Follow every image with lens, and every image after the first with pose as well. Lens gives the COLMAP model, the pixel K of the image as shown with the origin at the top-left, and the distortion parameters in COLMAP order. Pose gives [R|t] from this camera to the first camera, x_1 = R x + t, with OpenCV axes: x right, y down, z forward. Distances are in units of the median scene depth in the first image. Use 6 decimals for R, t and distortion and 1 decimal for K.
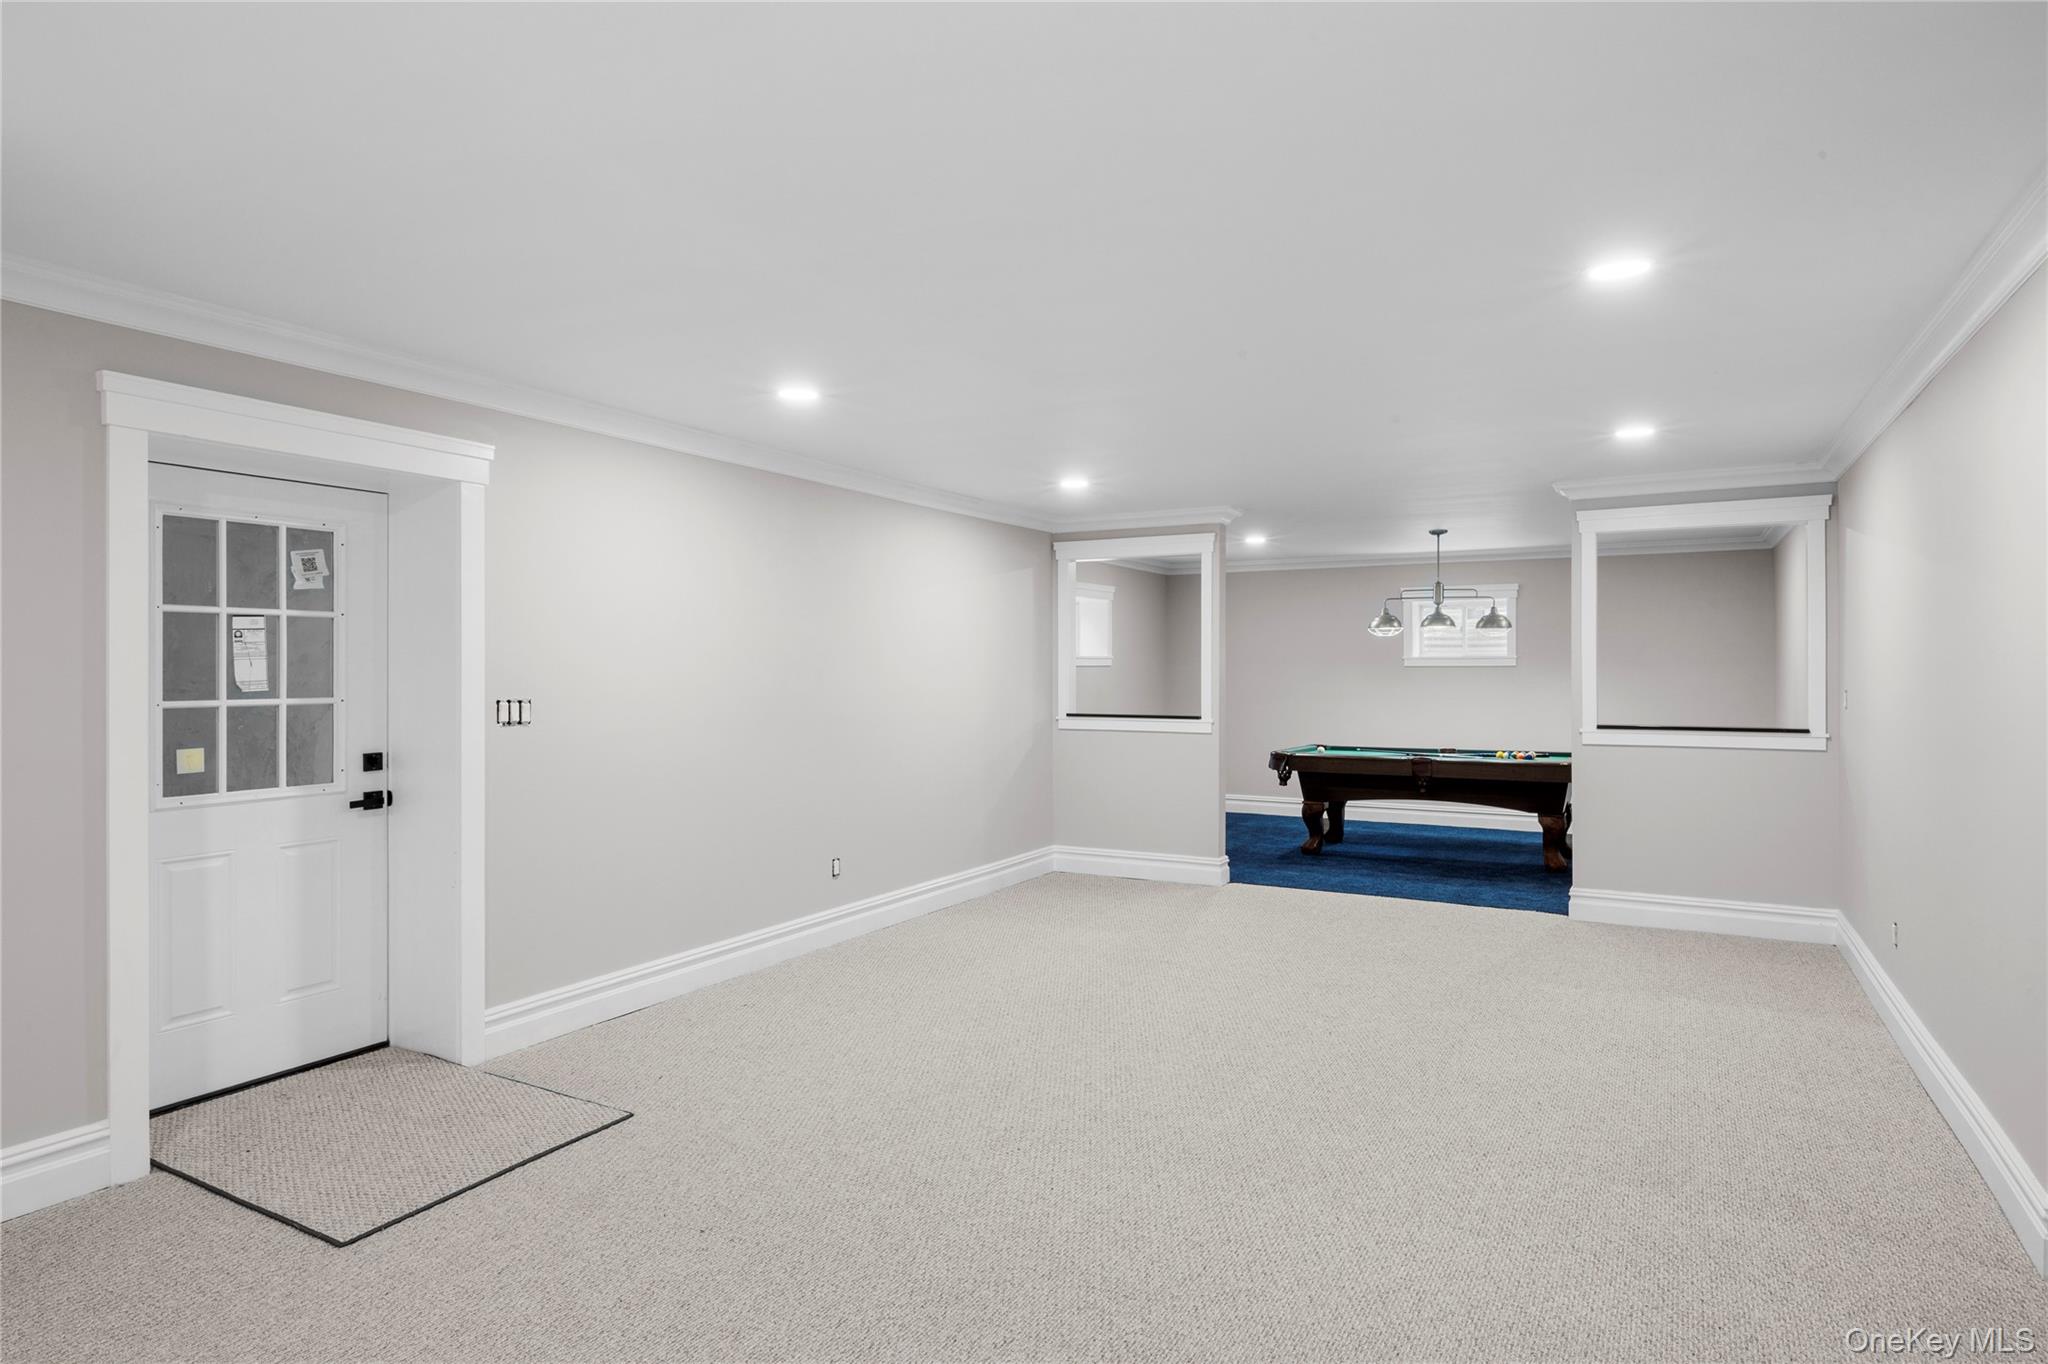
lens RADIAL K [[1156.1, 0, 1025.3], [0, 1156.1, 676.7], [0, 0, 1]] dist [-0.002614, -0.000707]
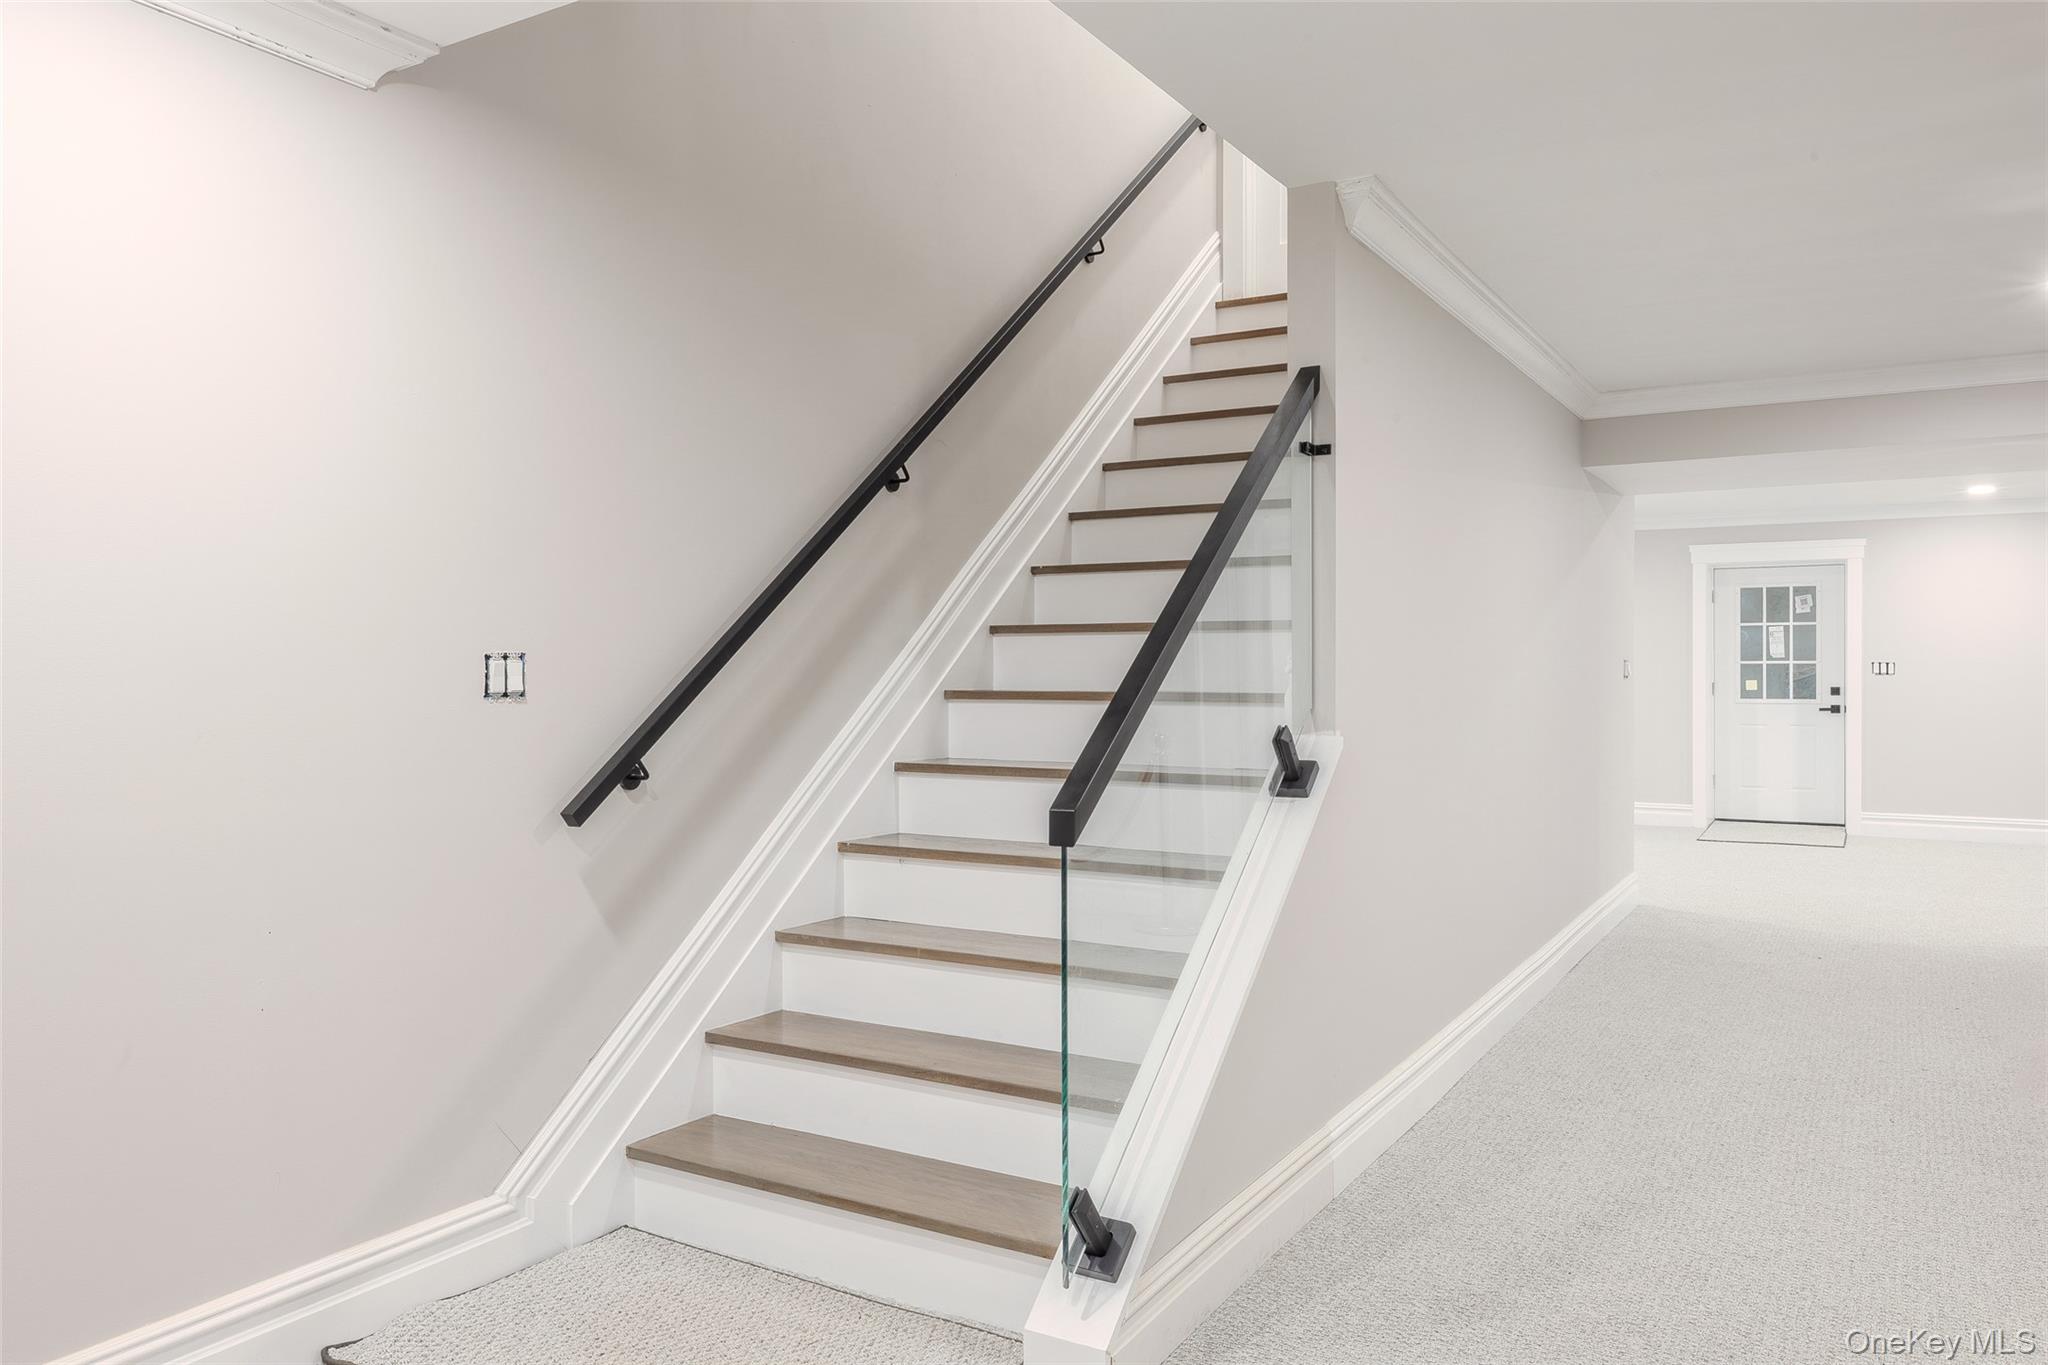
lens RADIAL K [[1455.1, 0, 1023.0], [0, 1455.1, 680.3], [0, 0, 1]] dist [-0.000231, 0.000041]
pose [[-0.011530, 0.011548, -0.999867, 2.286820], [-0.006551, 0.999911, 0.011624, 0.034179], [0.999912, 0.006684, -0.011453, -0.503926]]
